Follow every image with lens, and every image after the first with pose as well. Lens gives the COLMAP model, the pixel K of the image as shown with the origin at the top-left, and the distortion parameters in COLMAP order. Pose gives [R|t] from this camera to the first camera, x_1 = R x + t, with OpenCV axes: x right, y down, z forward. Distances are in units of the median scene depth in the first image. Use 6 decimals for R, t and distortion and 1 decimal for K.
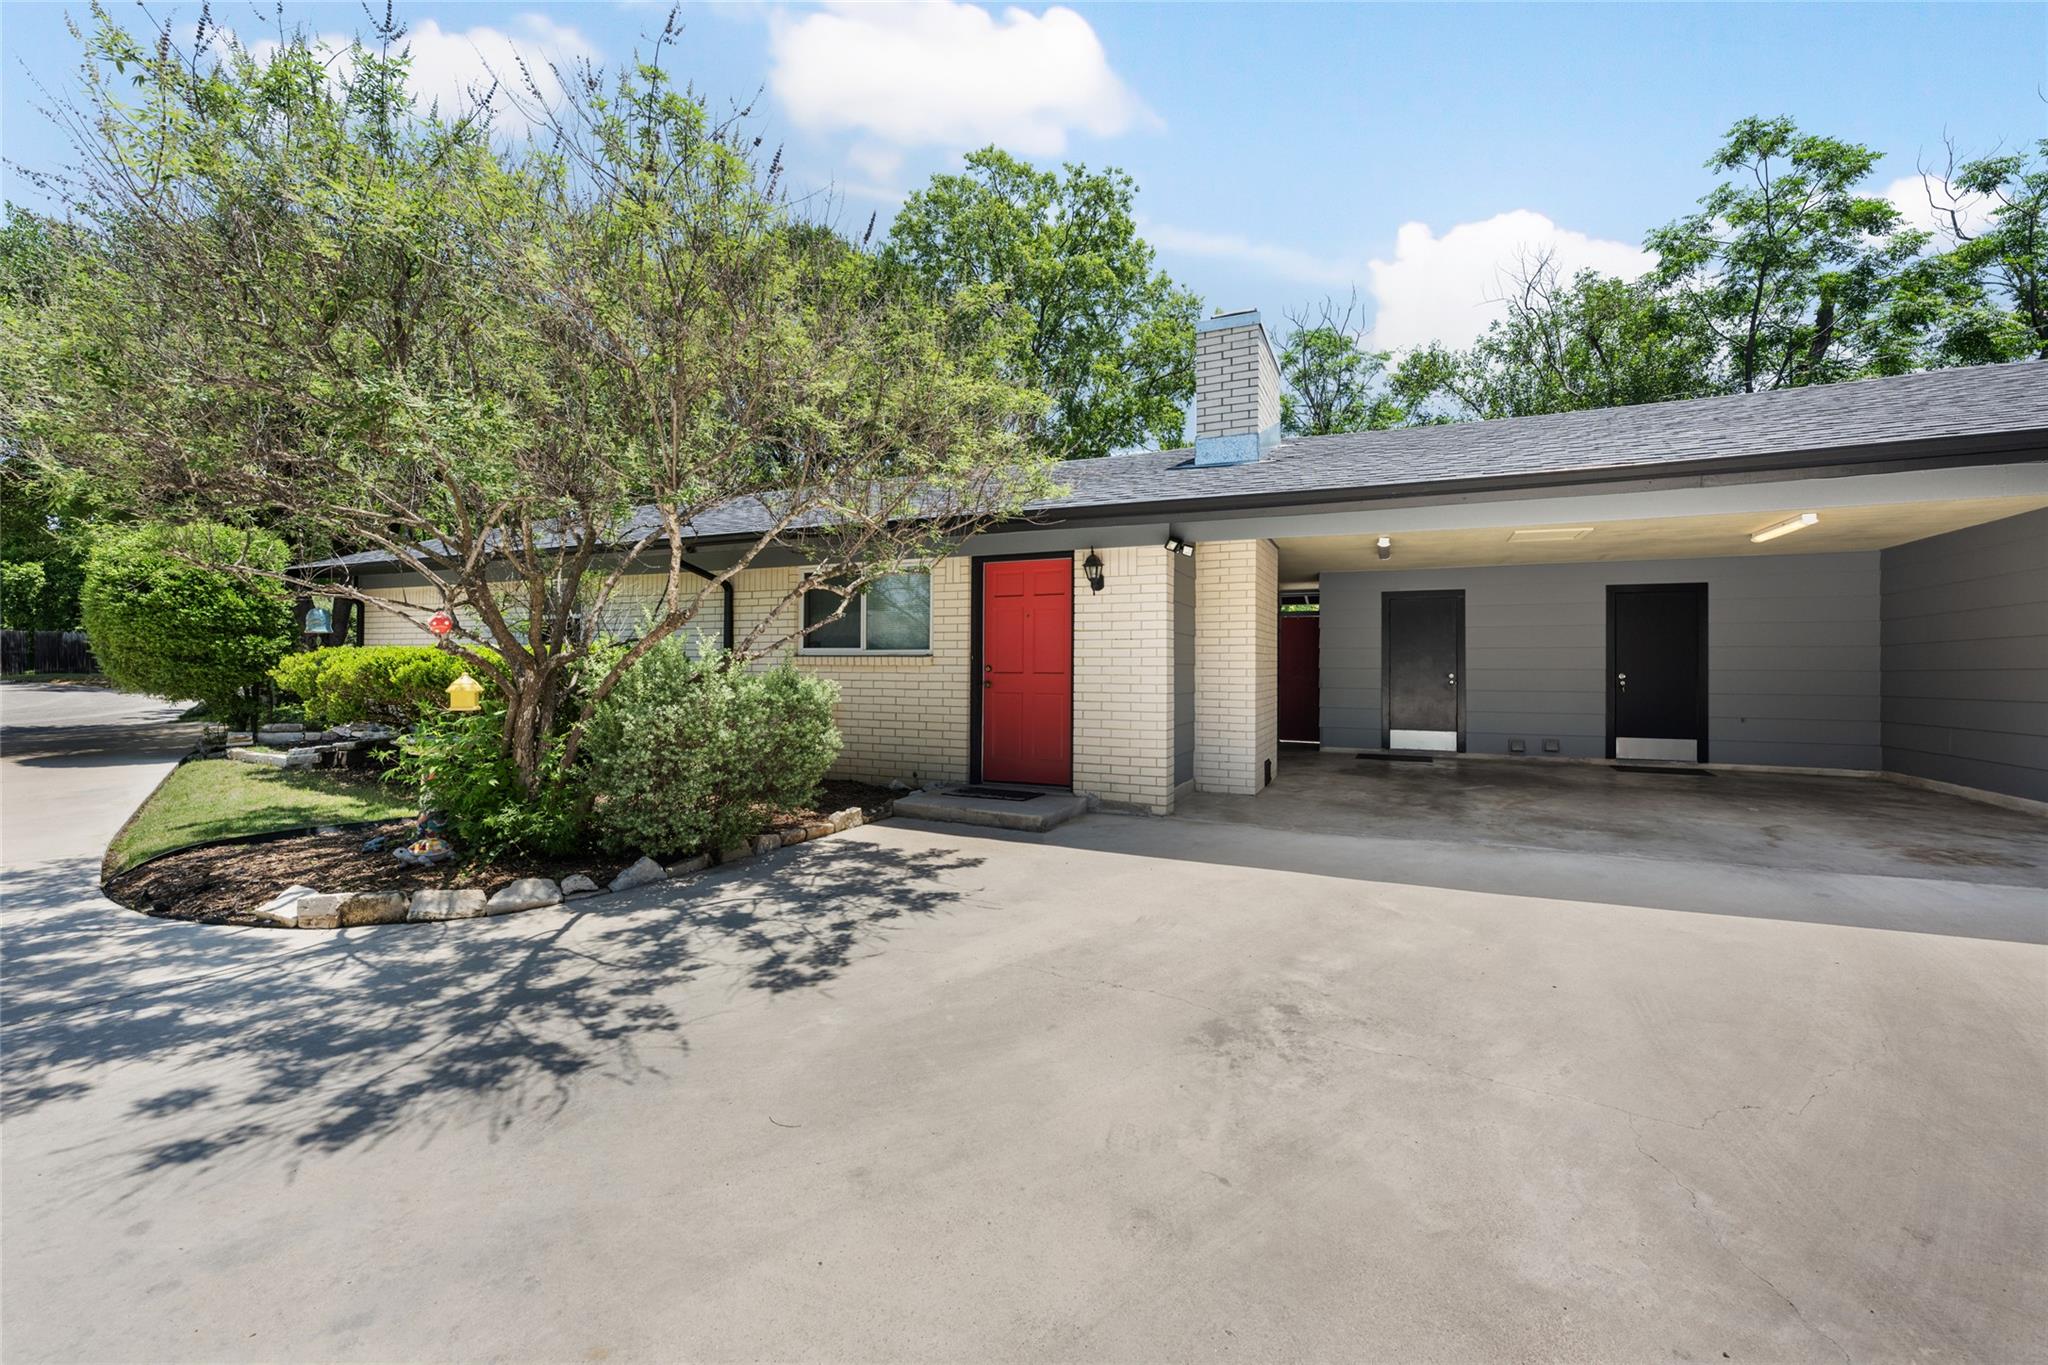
lens RADIAL K [[827.2, 0, 1023.7], [0, 827.2, 661.2], [0, 0, 1]] dist [-0.000417, -0.000180]
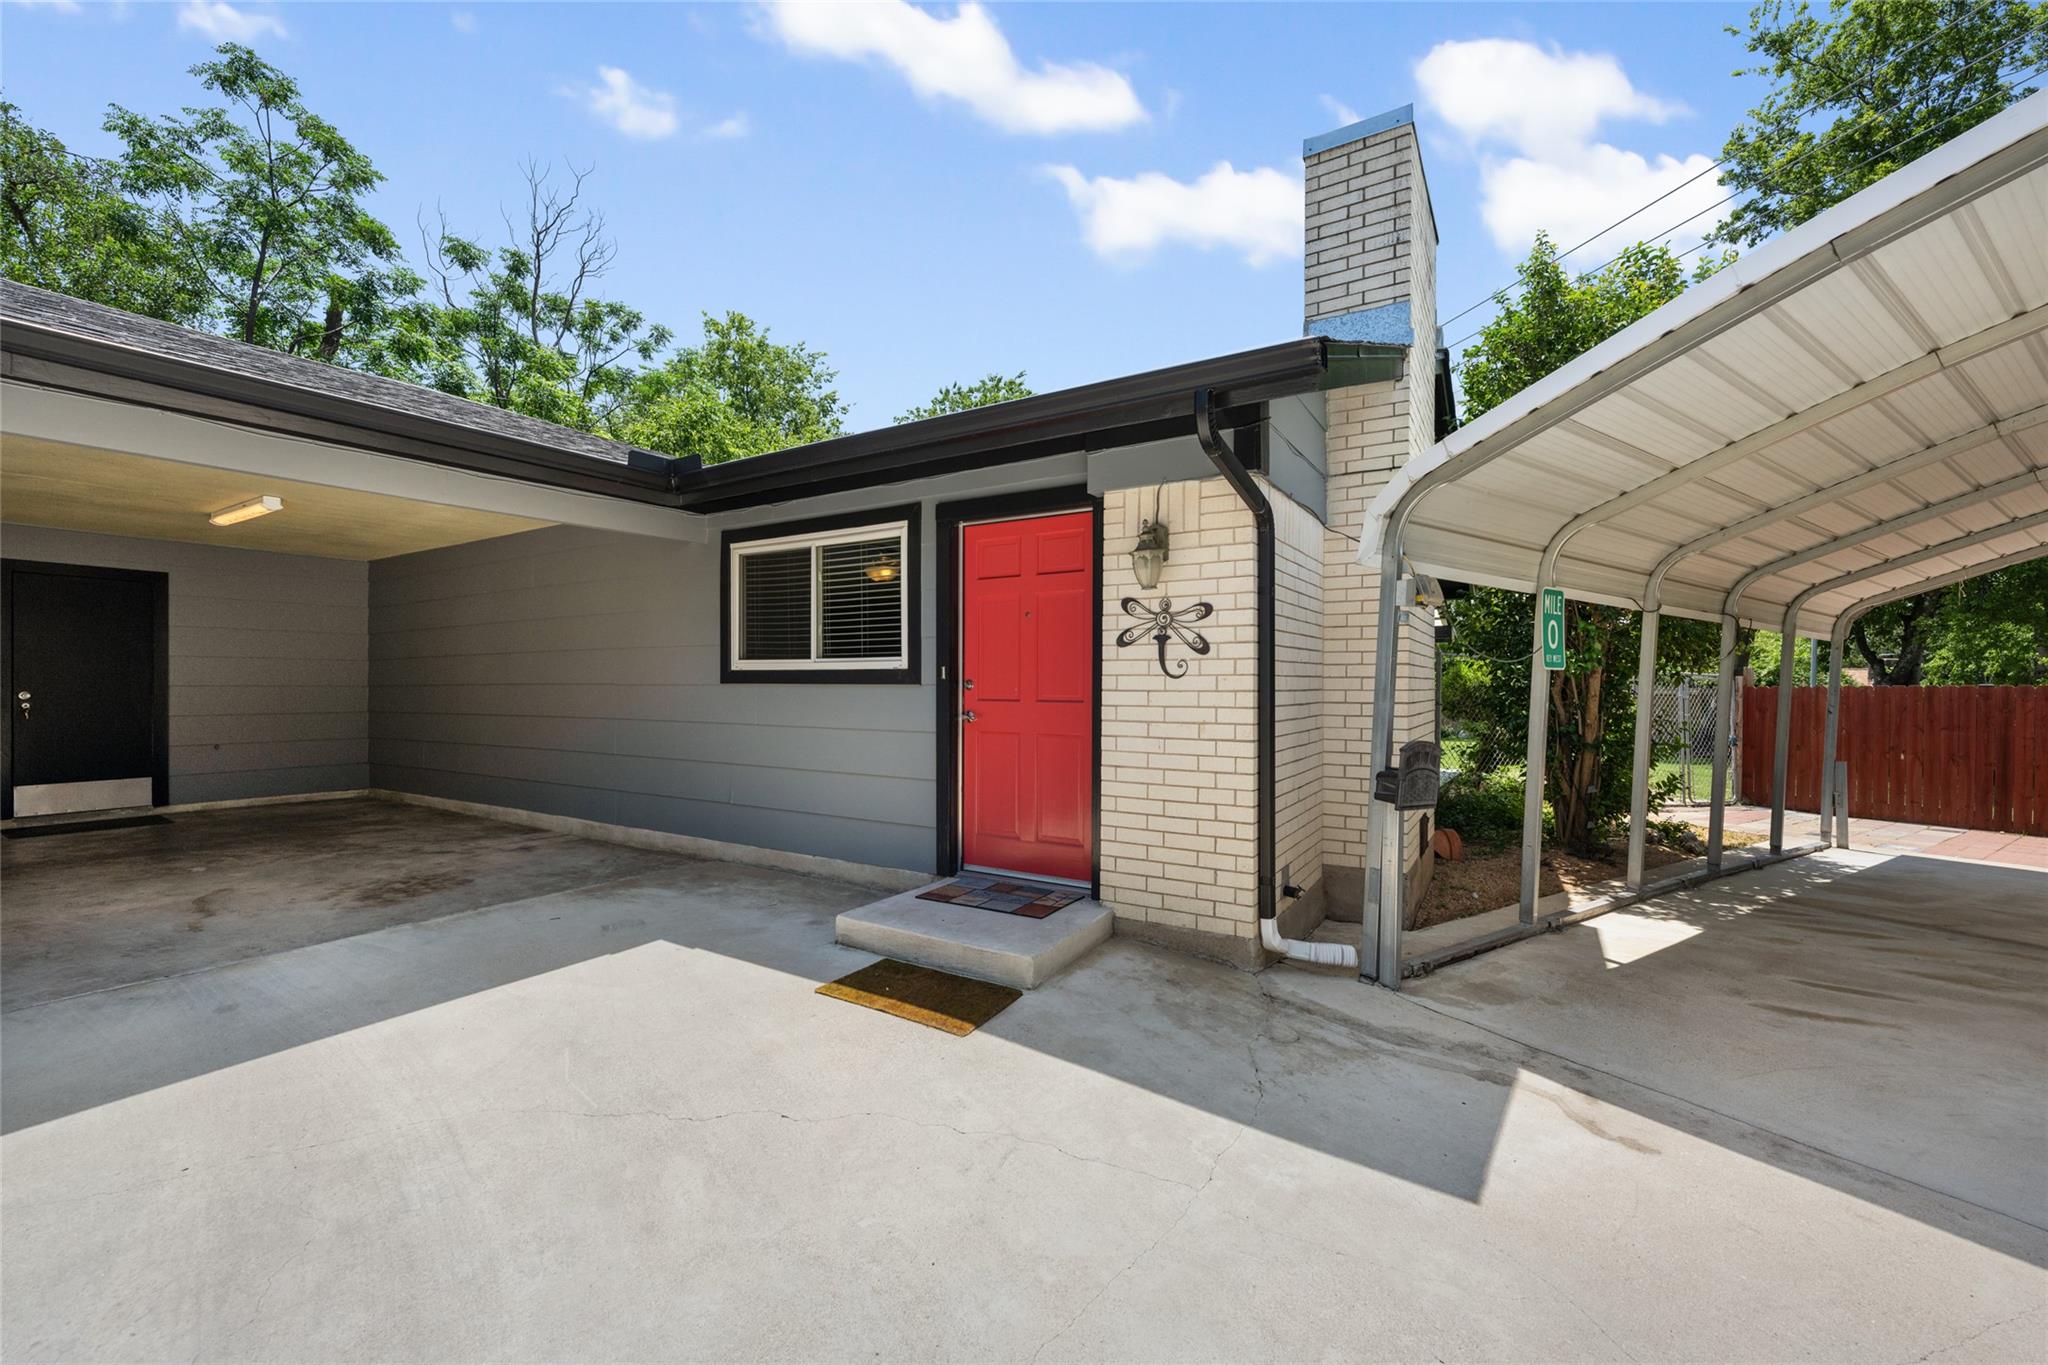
lens RADIAL K [[802.2, 0, 1024.0], [0, 802.2, 682.5], [0, 0, 1]] dist [-0.001058, -0.000322]
pose [[0.114998, -0.006786, 0.993343, 0.135308], [-0.006351, 0.999951, 0.007567, -0.002425], [-0.993345, -0.007179, 0.114950, 0.090545]]
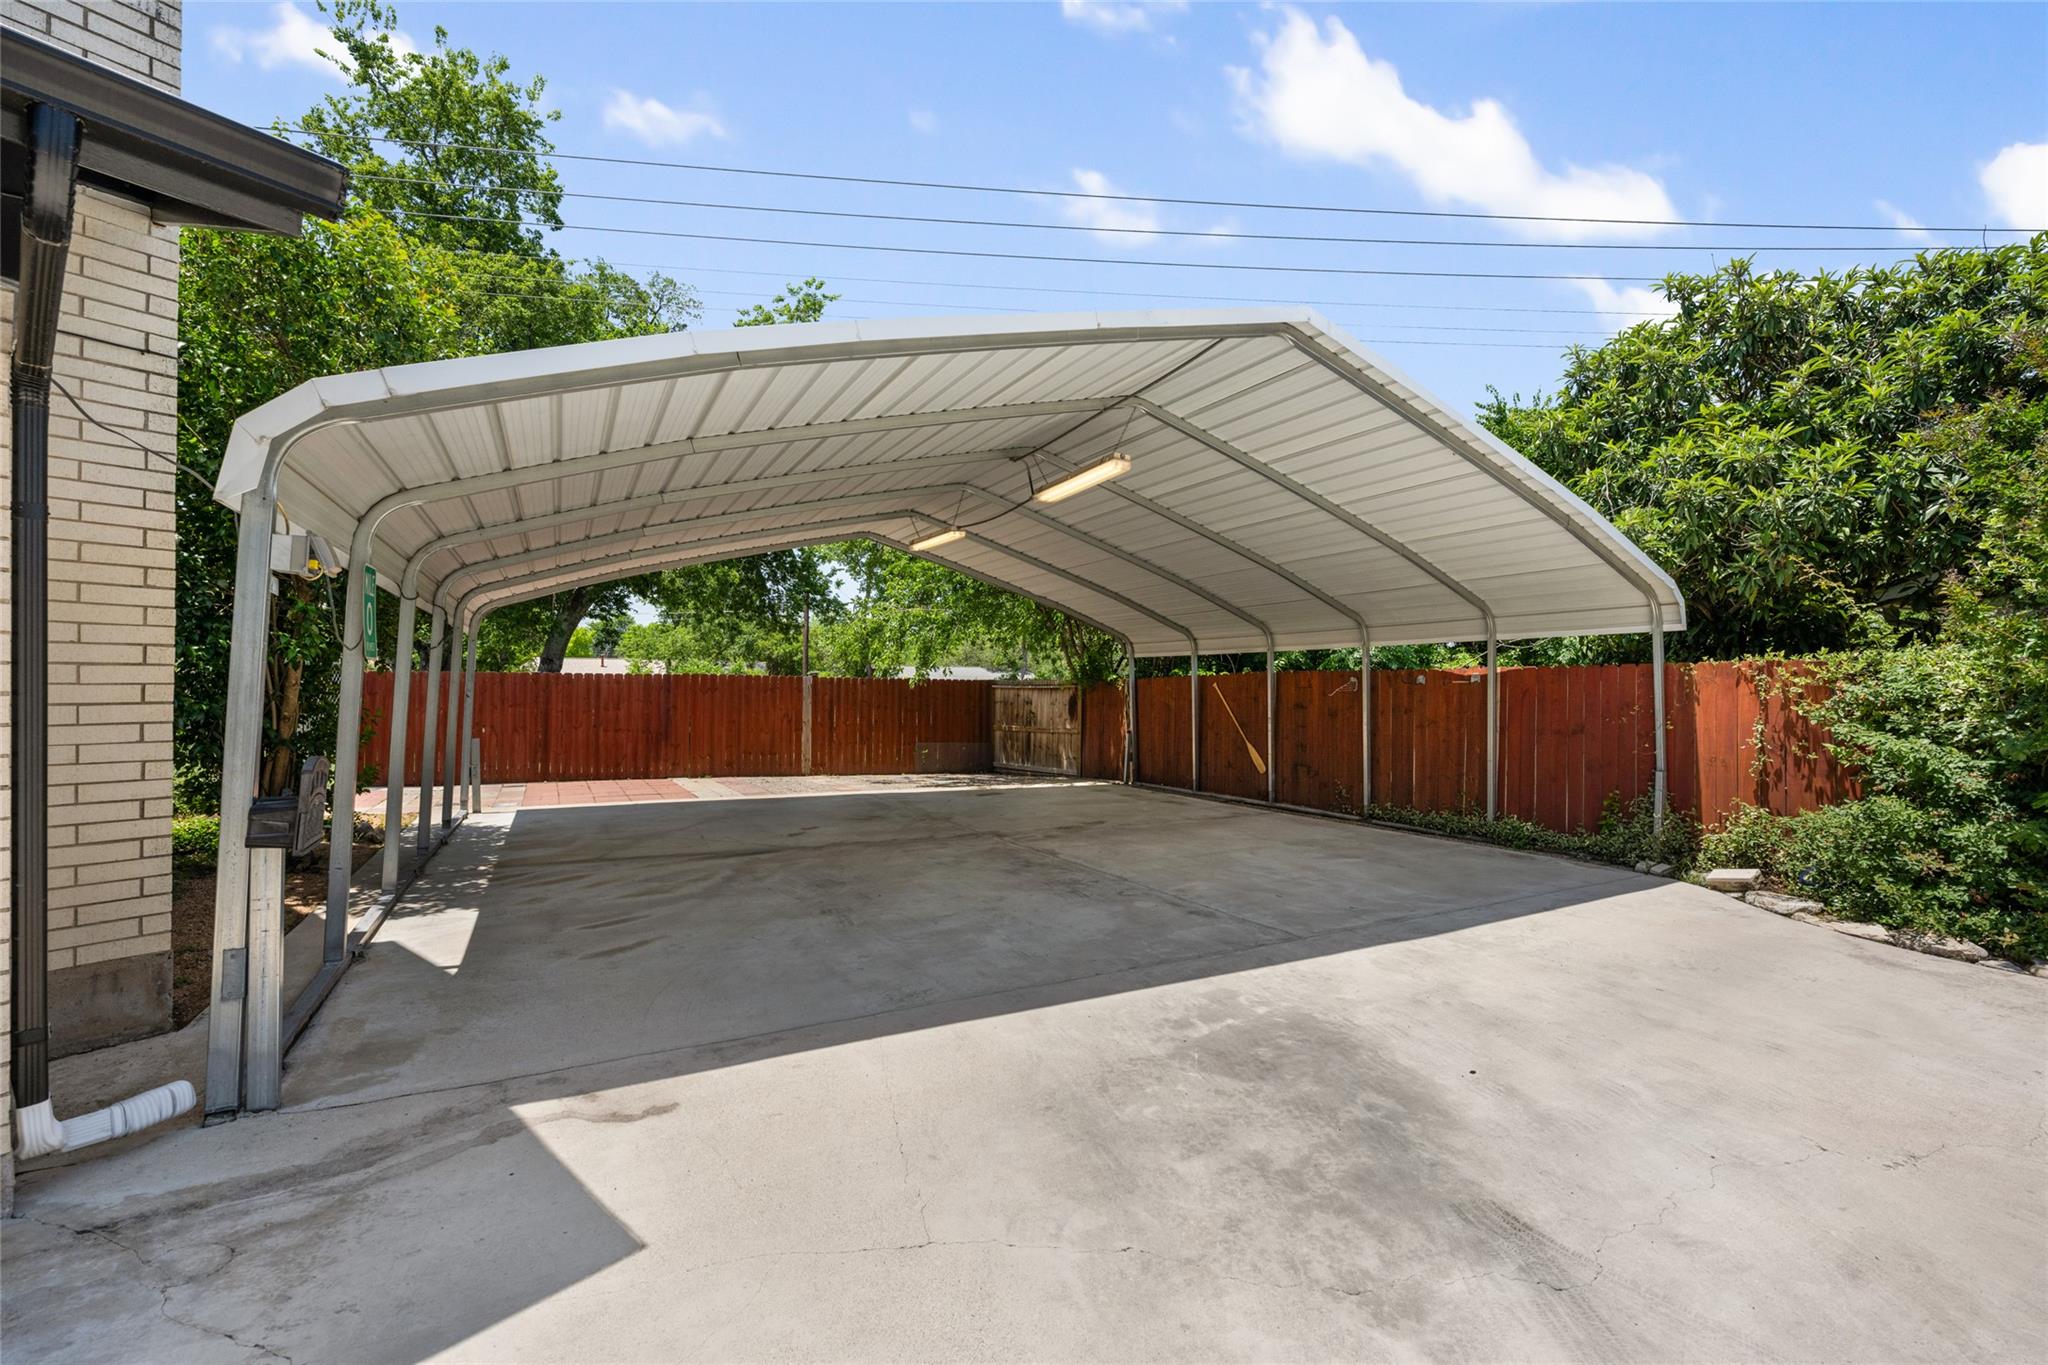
lens RADIAL K [[802.2, 0, 1024.0], [0, 802.2, 682.5], [0, 0, 1]] dist [-0.001058, -0.000322]
pose [[-0.978094, -0.028657, 0.206182, 0.933598], [-0.029467, 0.999565, -0.000860, -0.038139], [-0.206067, -0.006917, -0.978513, 0.774739]]
